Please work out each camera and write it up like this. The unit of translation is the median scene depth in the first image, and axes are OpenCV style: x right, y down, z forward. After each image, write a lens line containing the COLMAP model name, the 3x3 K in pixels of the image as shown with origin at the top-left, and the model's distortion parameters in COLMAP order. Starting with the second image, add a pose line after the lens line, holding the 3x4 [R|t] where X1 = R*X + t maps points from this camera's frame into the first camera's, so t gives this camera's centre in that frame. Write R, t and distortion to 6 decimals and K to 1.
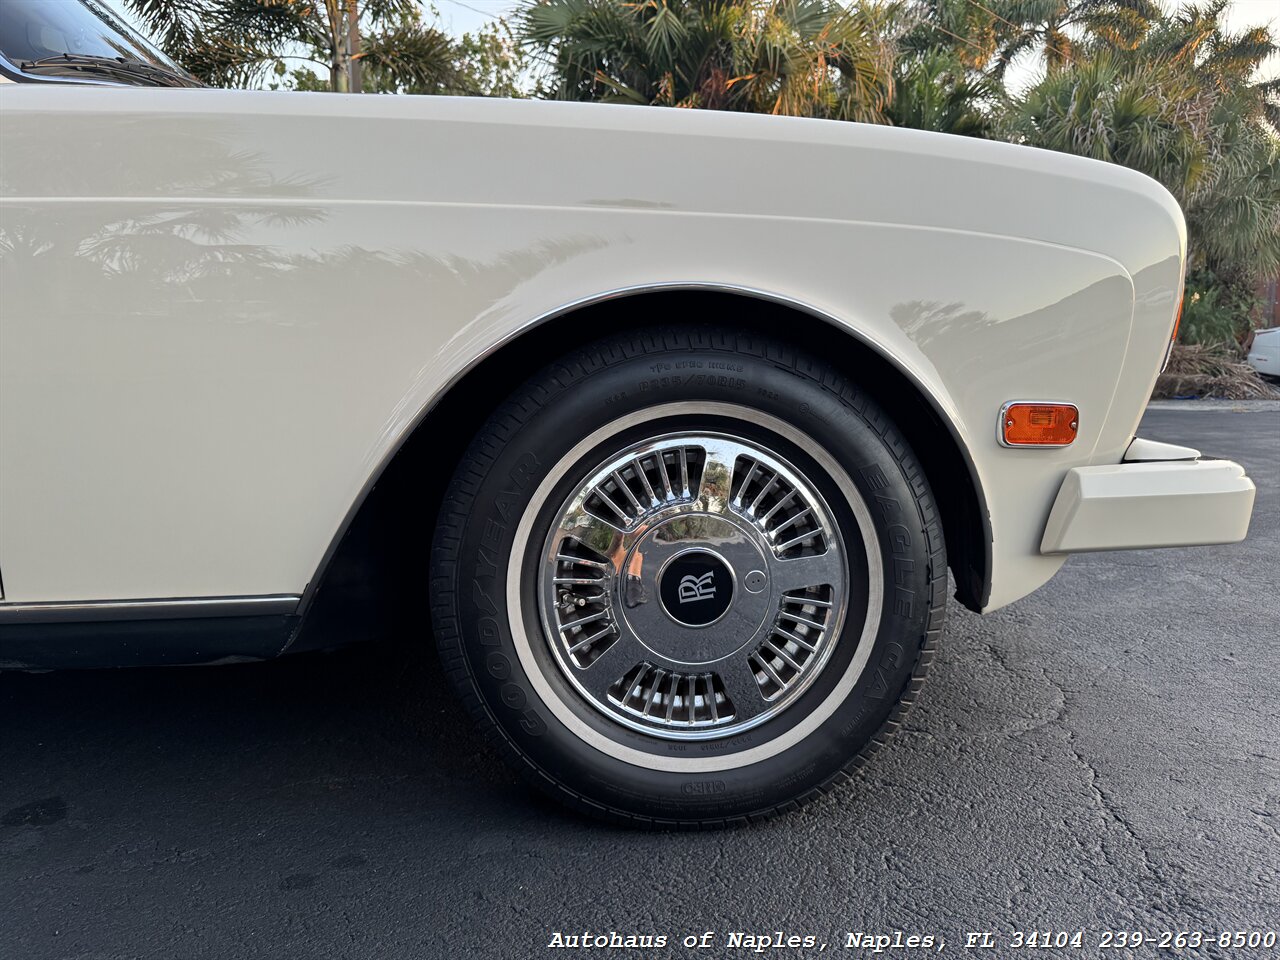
lens RADIAL K [[938.6, 0, 643.5], [0, 938.6, 483.6], [0, 0, 1]] dist [0.054166, -0.087377]
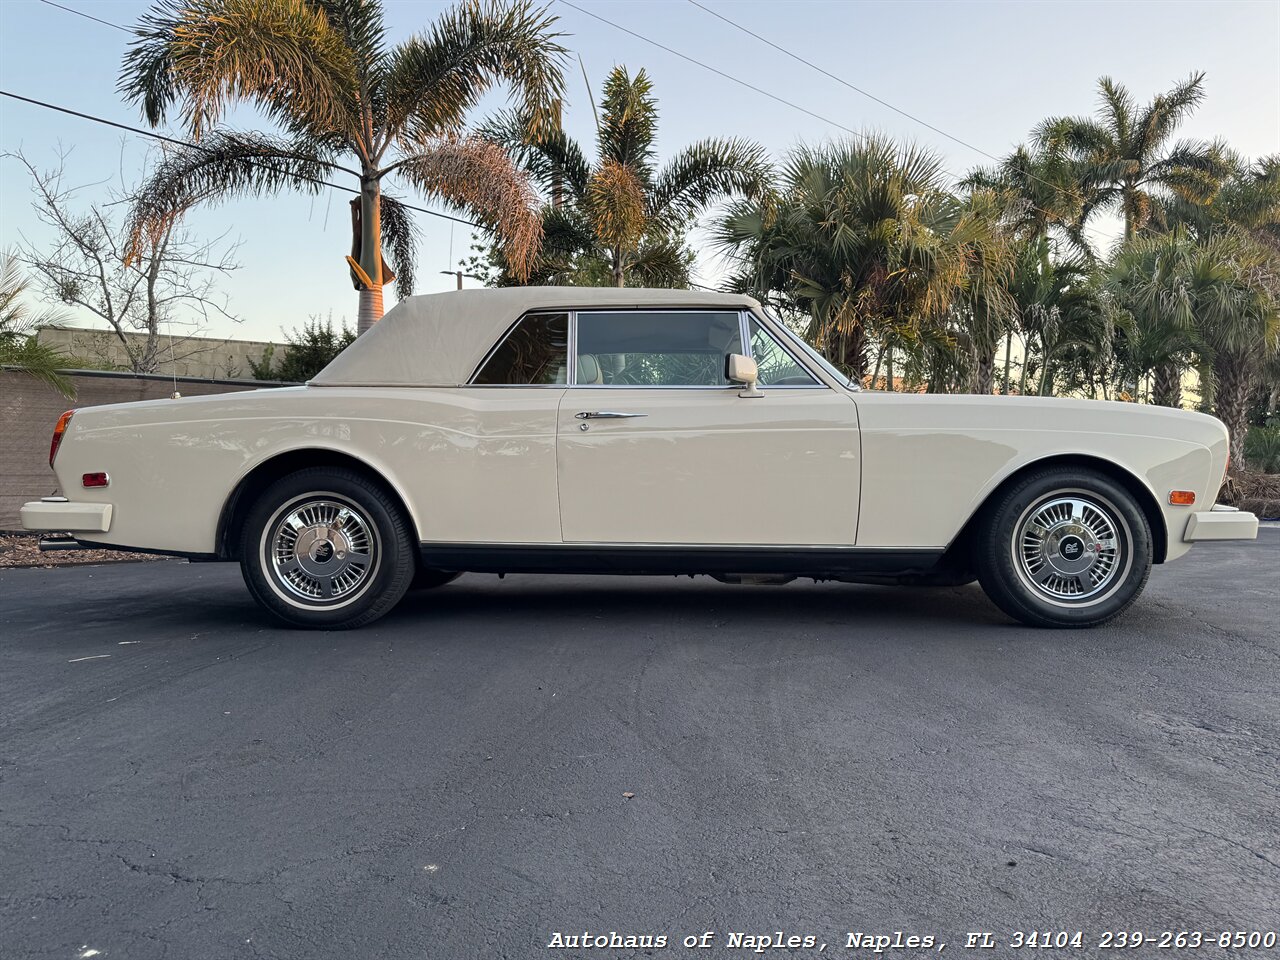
lens RADIAL K [[938.6, 0, 643.5], [0, 938.6, 483.6], [0, 0, 1]] dist [0.054166, -0.087377]
pose [[0.996900, 0.010451, -0.077986, -1.085843], [-0.020663, 0.991125, -0.131315, 0.330976], [0.075922, 0.132520, 0.988268, -2.178452]]
